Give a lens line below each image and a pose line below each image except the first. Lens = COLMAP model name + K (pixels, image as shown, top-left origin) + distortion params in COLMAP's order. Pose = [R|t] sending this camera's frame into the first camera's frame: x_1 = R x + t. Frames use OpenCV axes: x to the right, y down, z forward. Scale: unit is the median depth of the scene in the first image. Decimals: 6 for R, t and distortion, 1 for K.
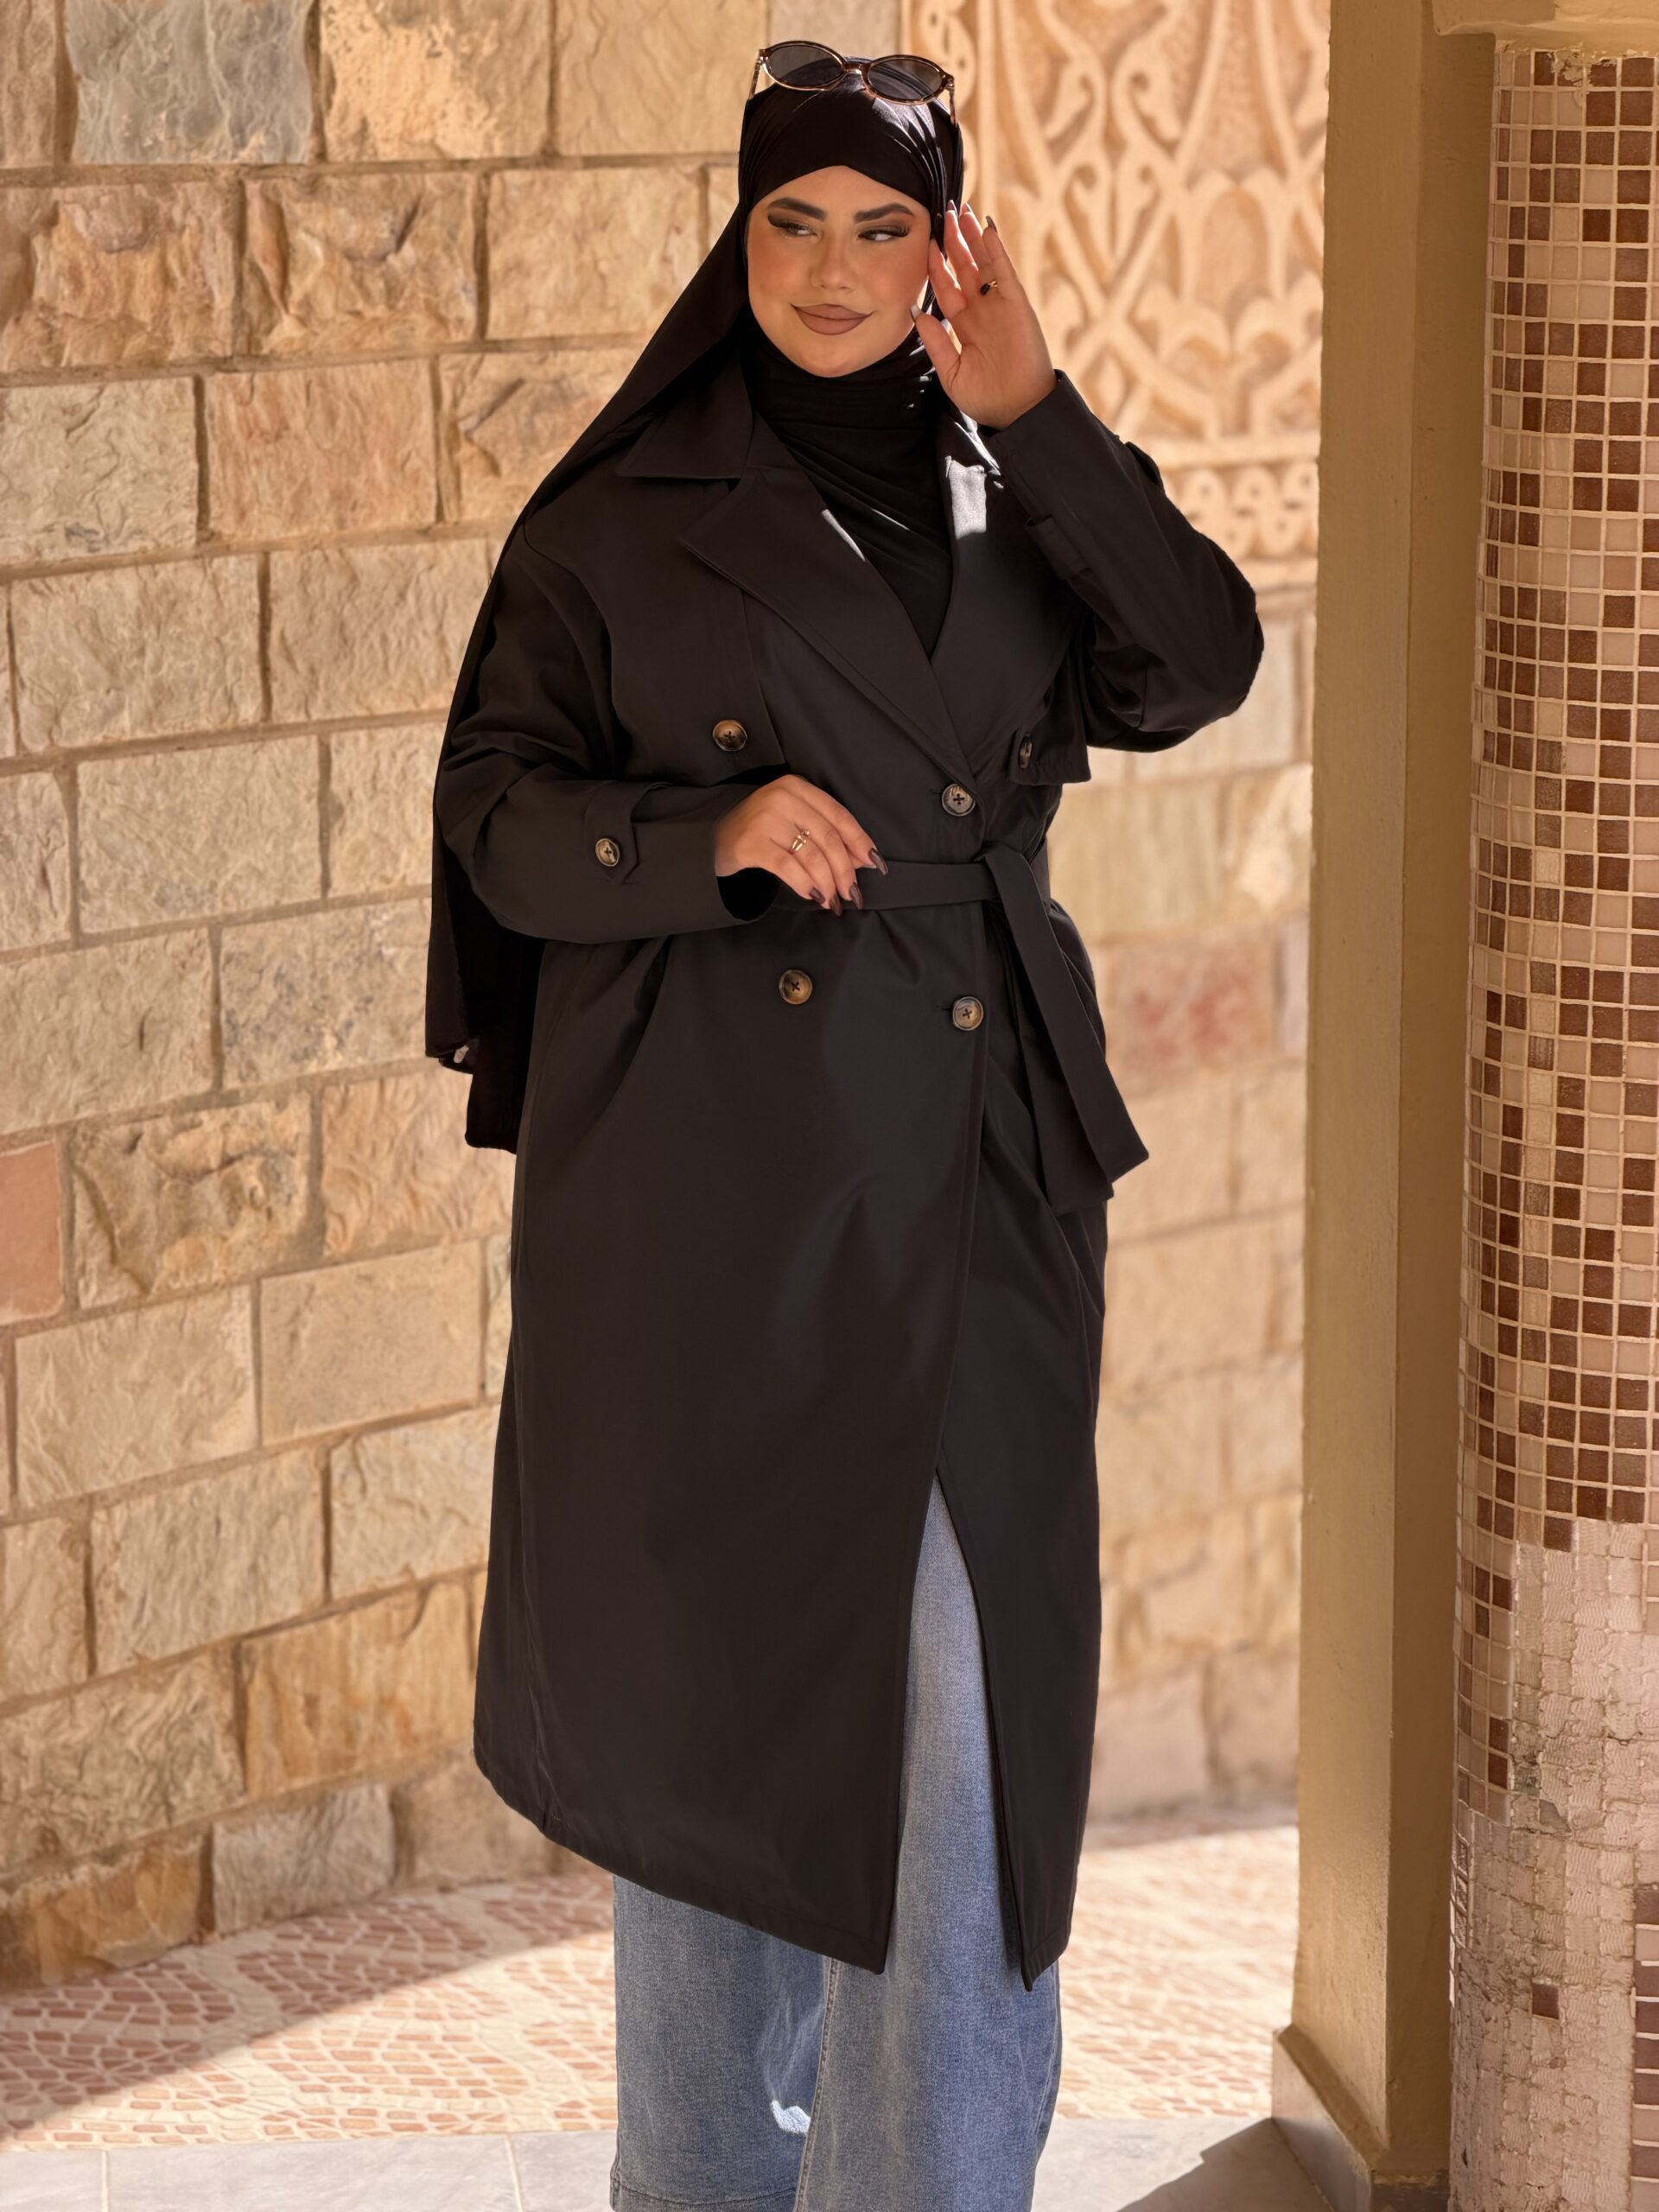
lens RADIAL K [[6754.1, 0, 810.6], [0, 6754.1, 1006.7], [0, 0, 1]] dist [0.182786, 0.640019]
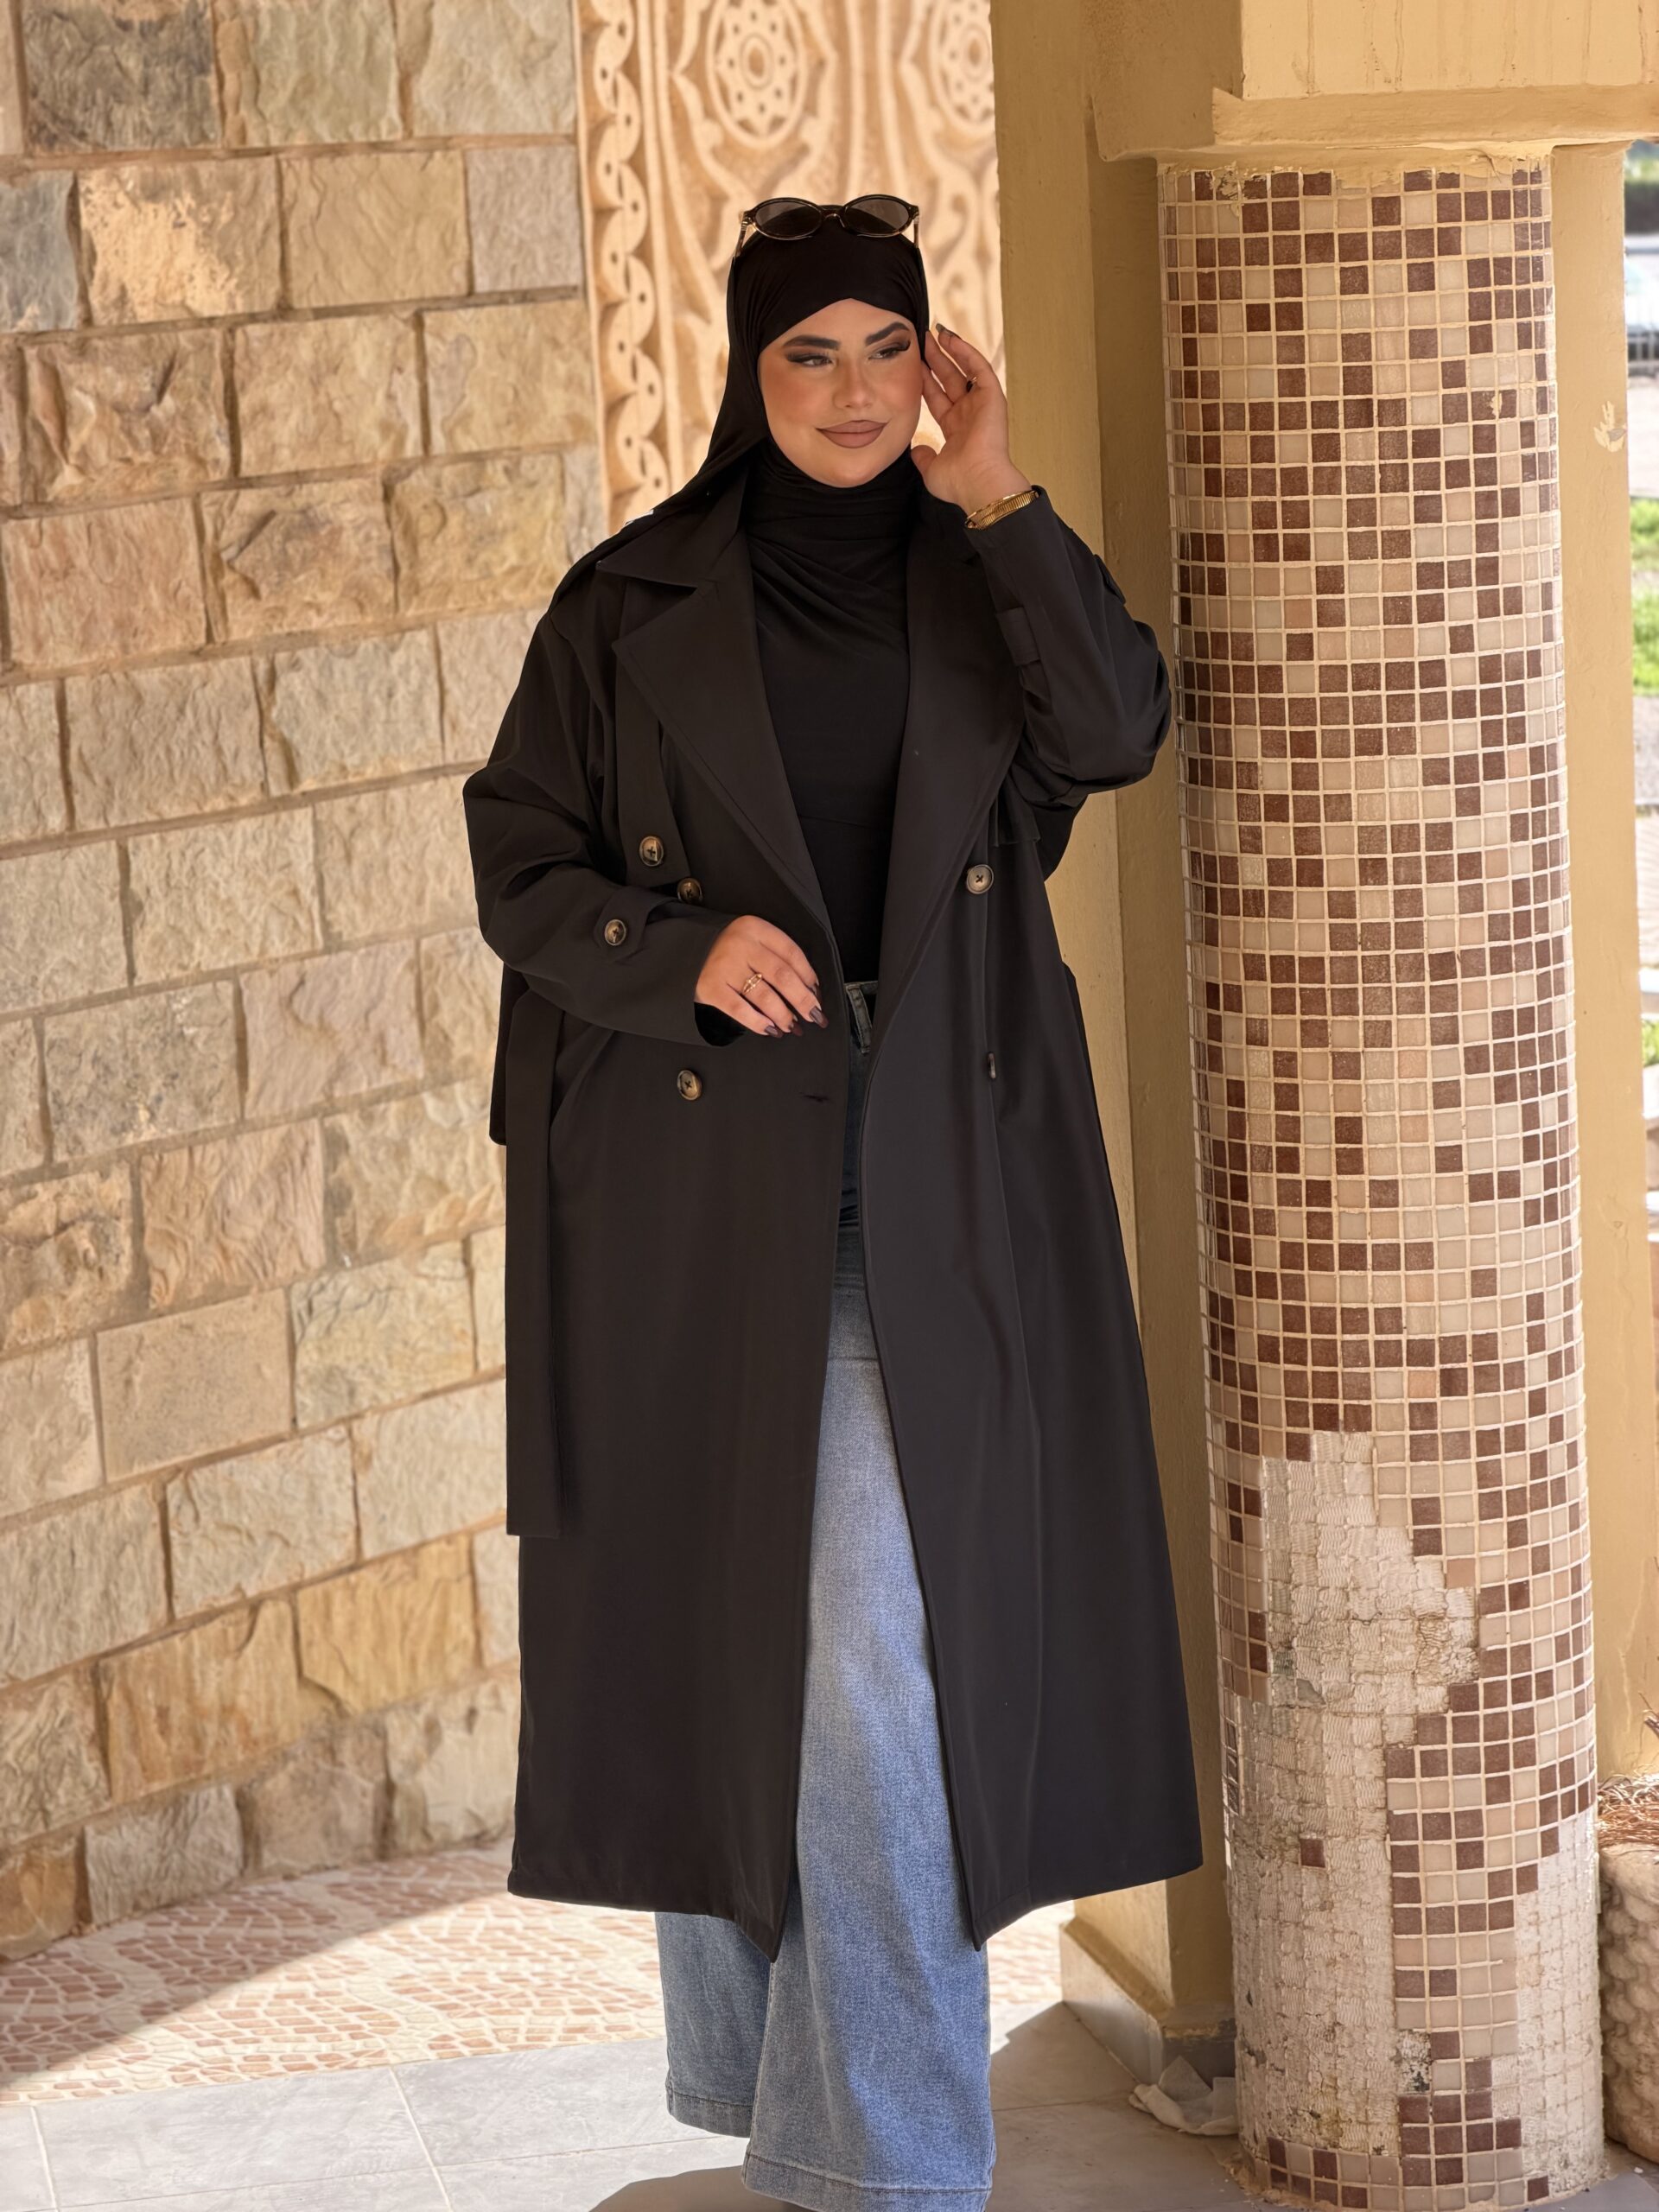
lens RADIAL K [[6754.1, 0, 810.6], [0, 6754.1, 1006.7], [0, 0, 1]] dist [0.182786, 0.640019]
pose [[0.995615, -0.065239, 0.067036, -0.036707], [0.066459, 0.997659, -0.016132, 0.013064], [-0.065827, 0.020516, 0.997620, -0.119996]]
